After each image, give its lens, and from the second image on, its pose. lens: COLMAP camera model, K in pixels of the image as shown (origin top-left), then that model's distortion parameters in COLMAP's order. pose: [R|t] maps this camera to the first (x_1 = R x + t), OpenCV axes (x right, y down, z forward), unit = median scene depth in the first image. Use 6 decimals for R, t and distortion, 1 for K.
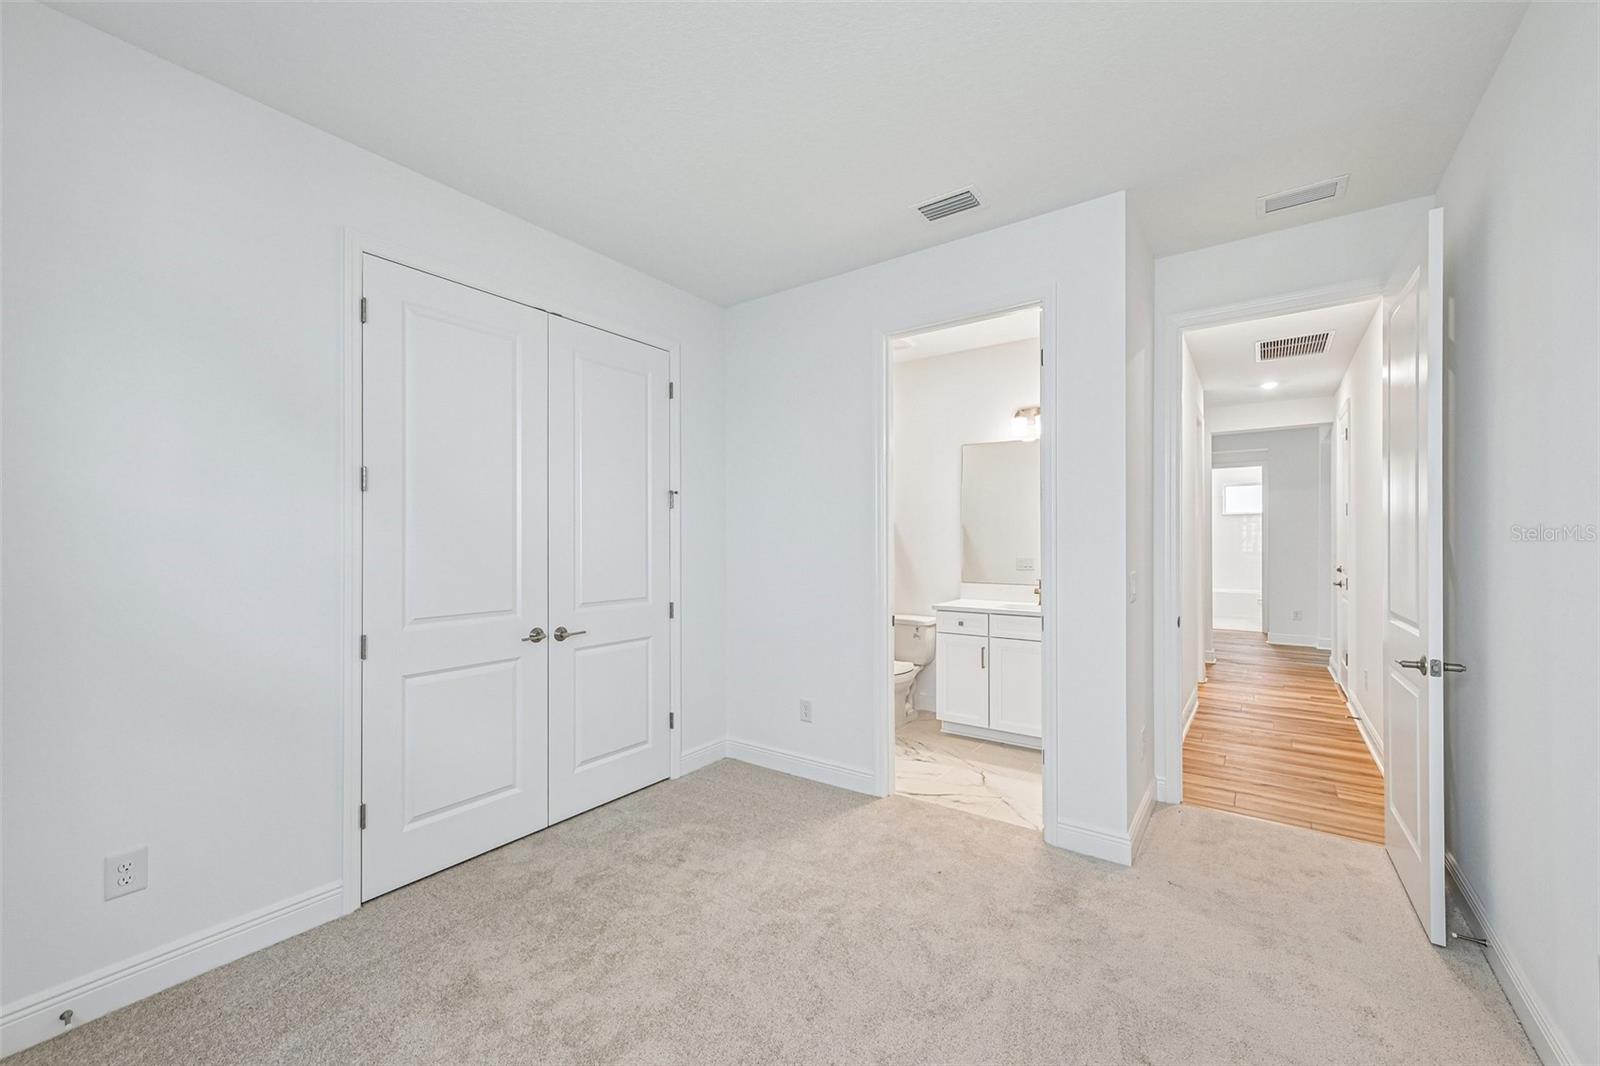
lens RADIAL K [[632.3, 0, 802.7], [0, 632.3, 533.1], [0, 0, 1]] dist [0.011073, 0.000455]
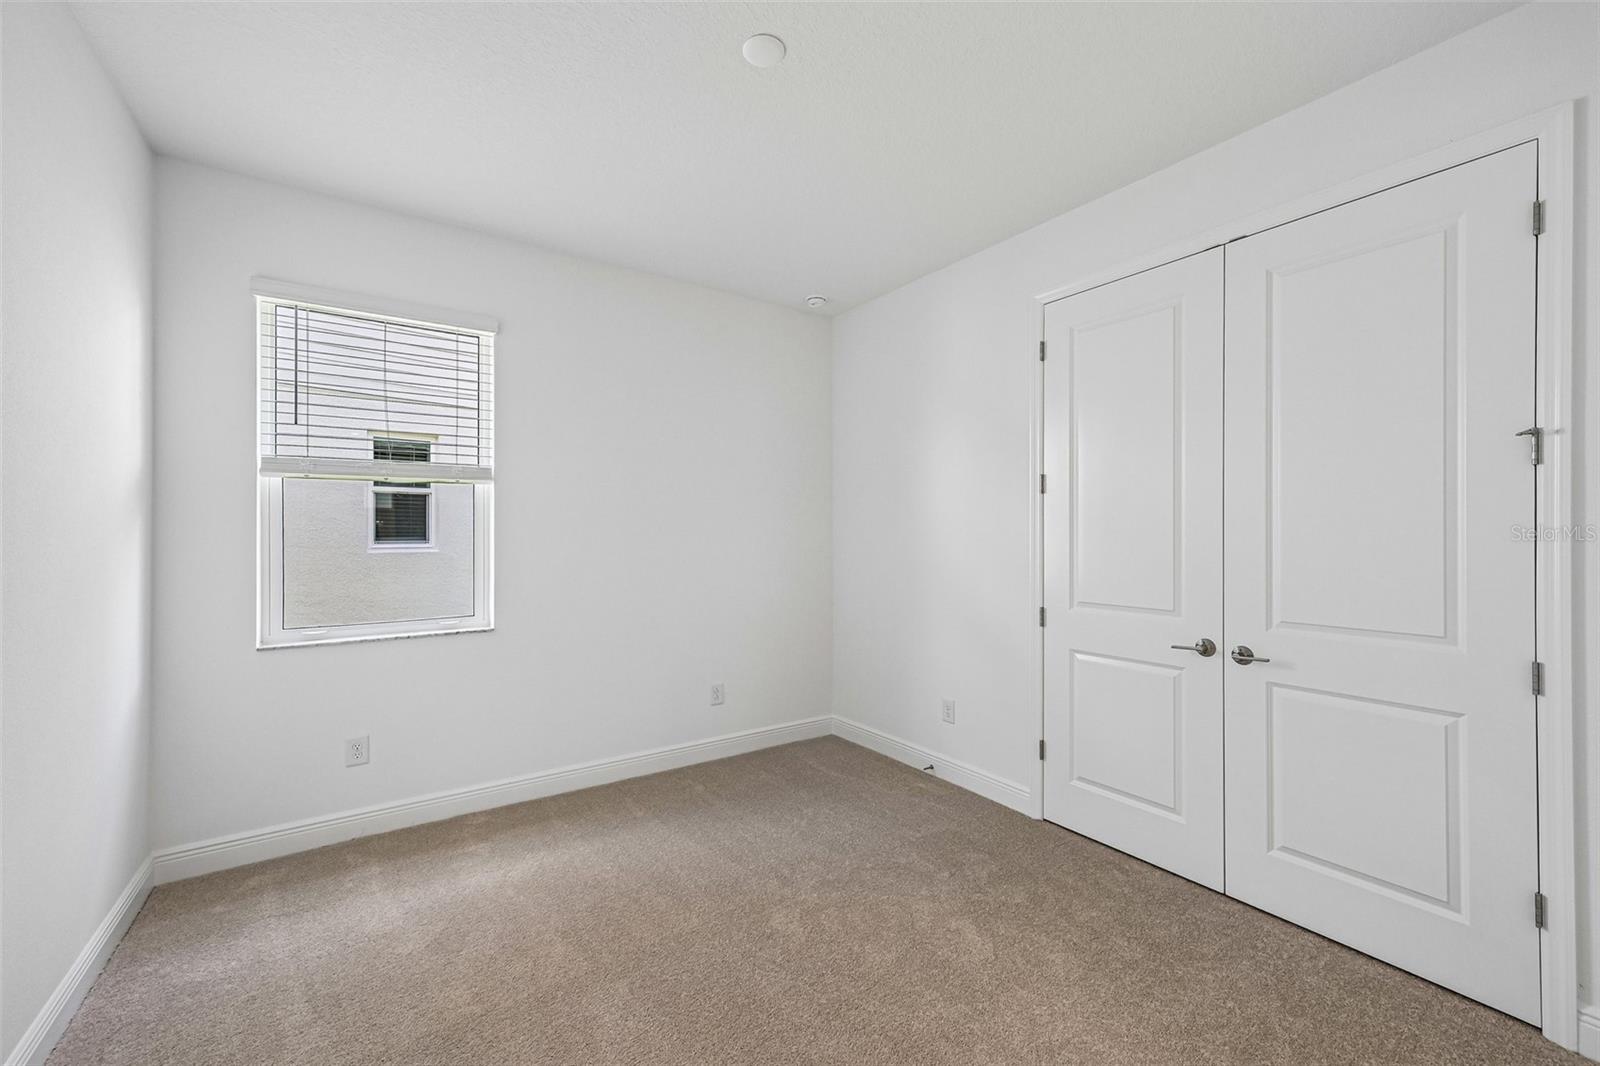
lens RADIAL K [[632.3, 0, 802.7], [0, 632.3, 533.1], [0, 0, 1]] dist [0.011073, 0.000455]
pose [[-0.329186, -0.006728, -0.944241, 0.485847], [0.003555, 0.999959, -0.008365, 0.015710], [0.944259, -0.006111, -0.329148, 0.709743]]
